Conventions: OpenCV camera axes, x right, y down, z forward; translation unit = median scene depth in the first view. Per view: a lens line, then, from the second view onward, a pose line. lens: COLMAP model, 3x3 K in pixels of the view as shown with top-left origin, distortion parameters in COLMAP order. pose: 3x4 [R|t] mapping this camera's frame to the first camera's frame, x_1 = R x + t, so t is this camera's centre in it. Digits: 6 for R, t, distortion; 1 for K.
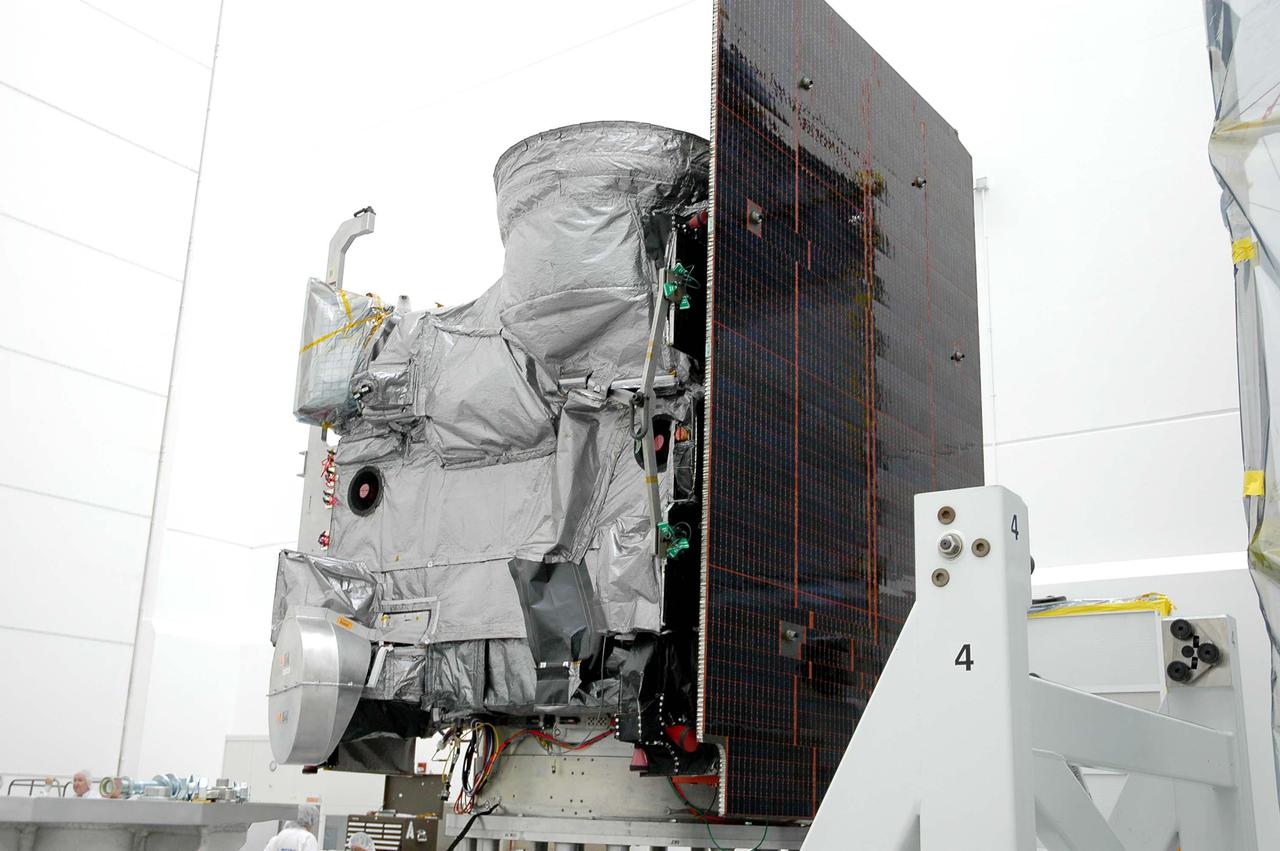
lens RADIAL K [[1353.5, 0, 636.2], [0, 1353.5, 435.9], [0, 0, 1]] dist [-0.090298, 0.314123]
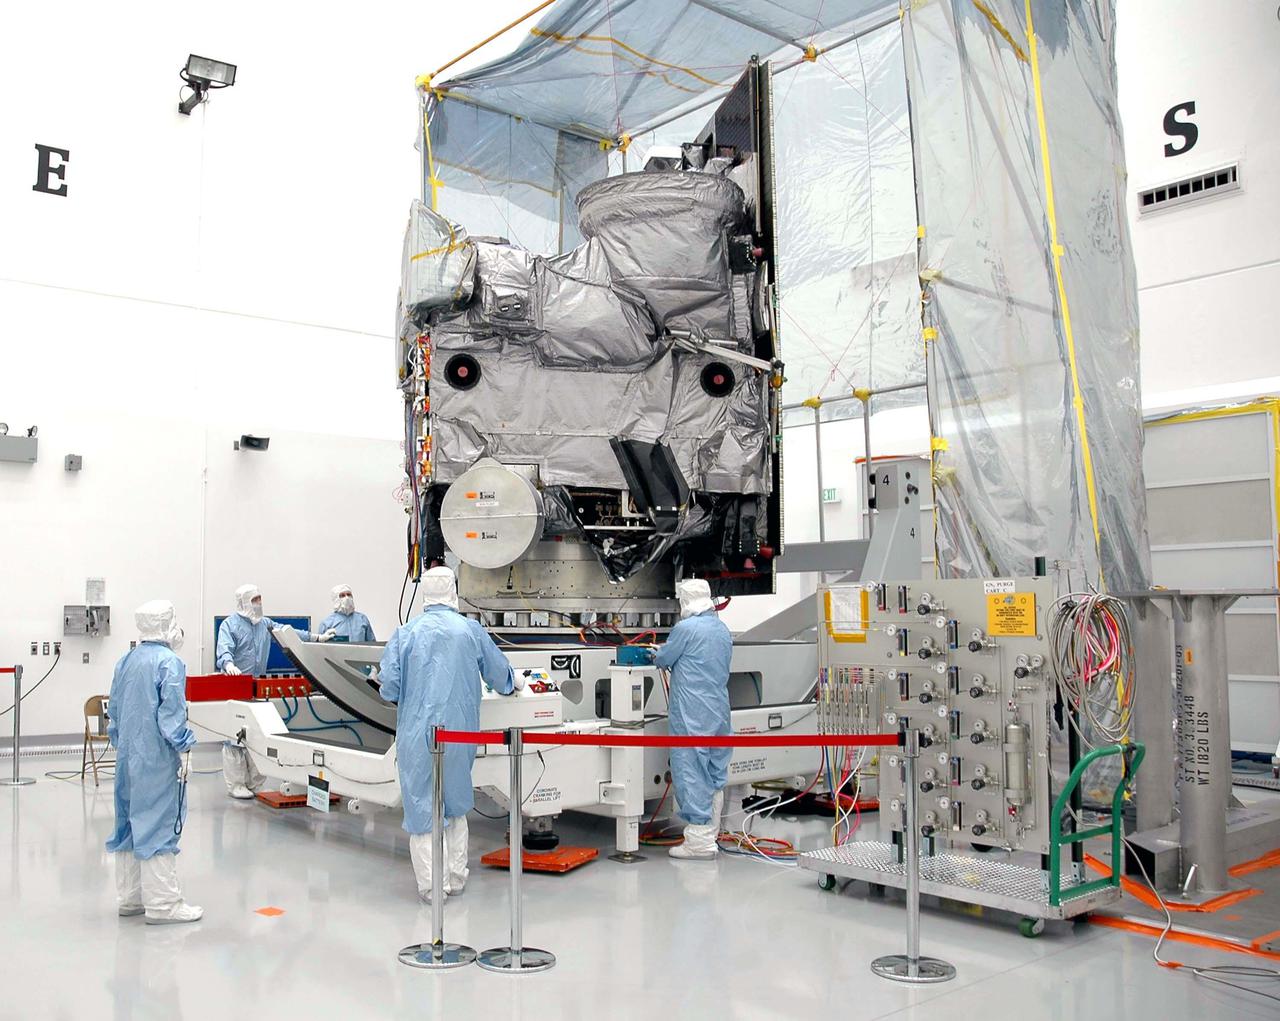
lens RADIAL K [[1200.0, 0, 503.6], [0, 1200.0, 519.4], [0, 0, 1]] dist [-0.181806, 0.224970]
pose [[0.722411, 0.018473, 0.691217, -1.110581], [-0.164654, 0.975484, 0.146015, 0.002801], [-0.671574, -0.219294, 0.707742, 0.087172]]
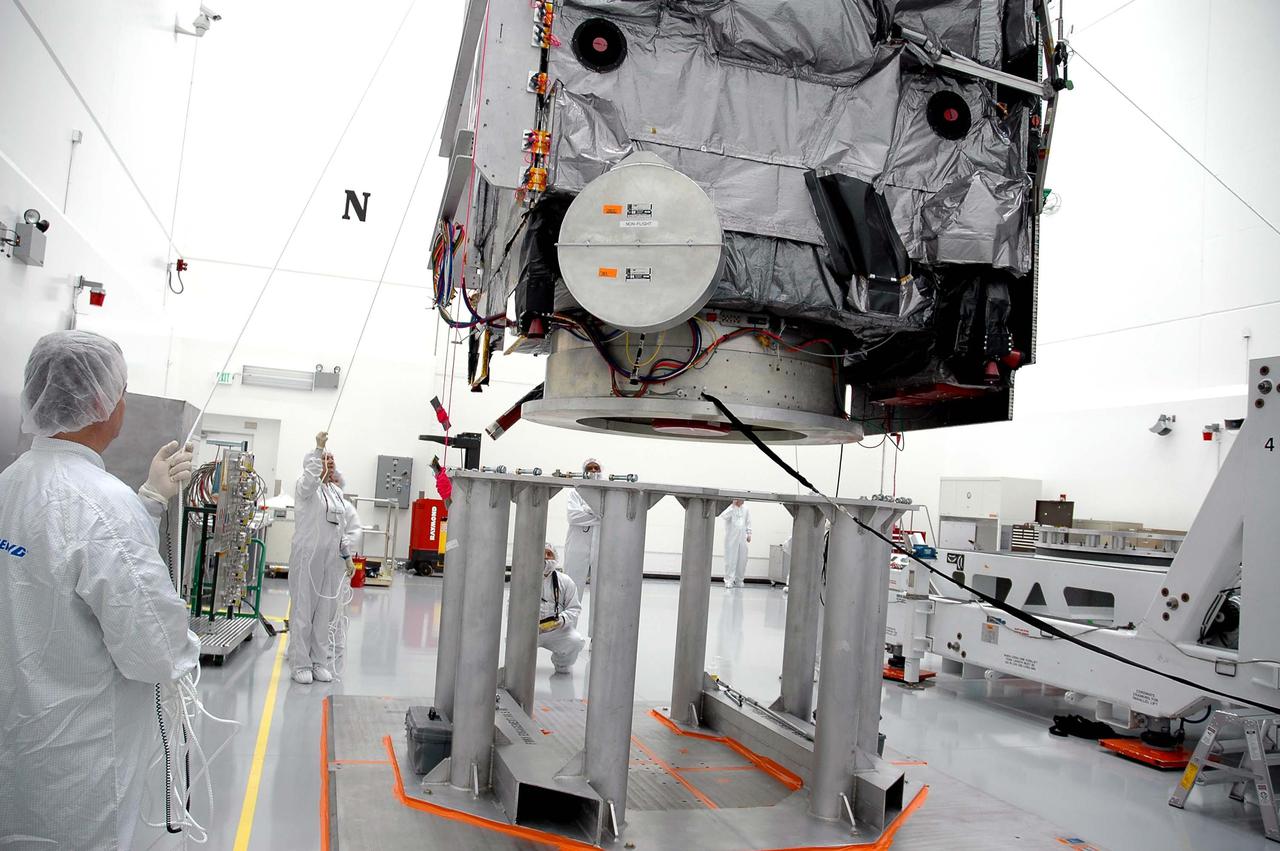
lens RADIAL K [[972.3, 0, 618.0], [0, 972.3, 432.4], [0, 0, 1]] dist [-0.165755, 0.126700]
pose [[0.631531, 0.063251, 0.772767, -0.736936], [-0.258338, 0.956883, 0.132802, 0.222236], [-0.731047, -0.283503, 0.620641, 0.574924]]
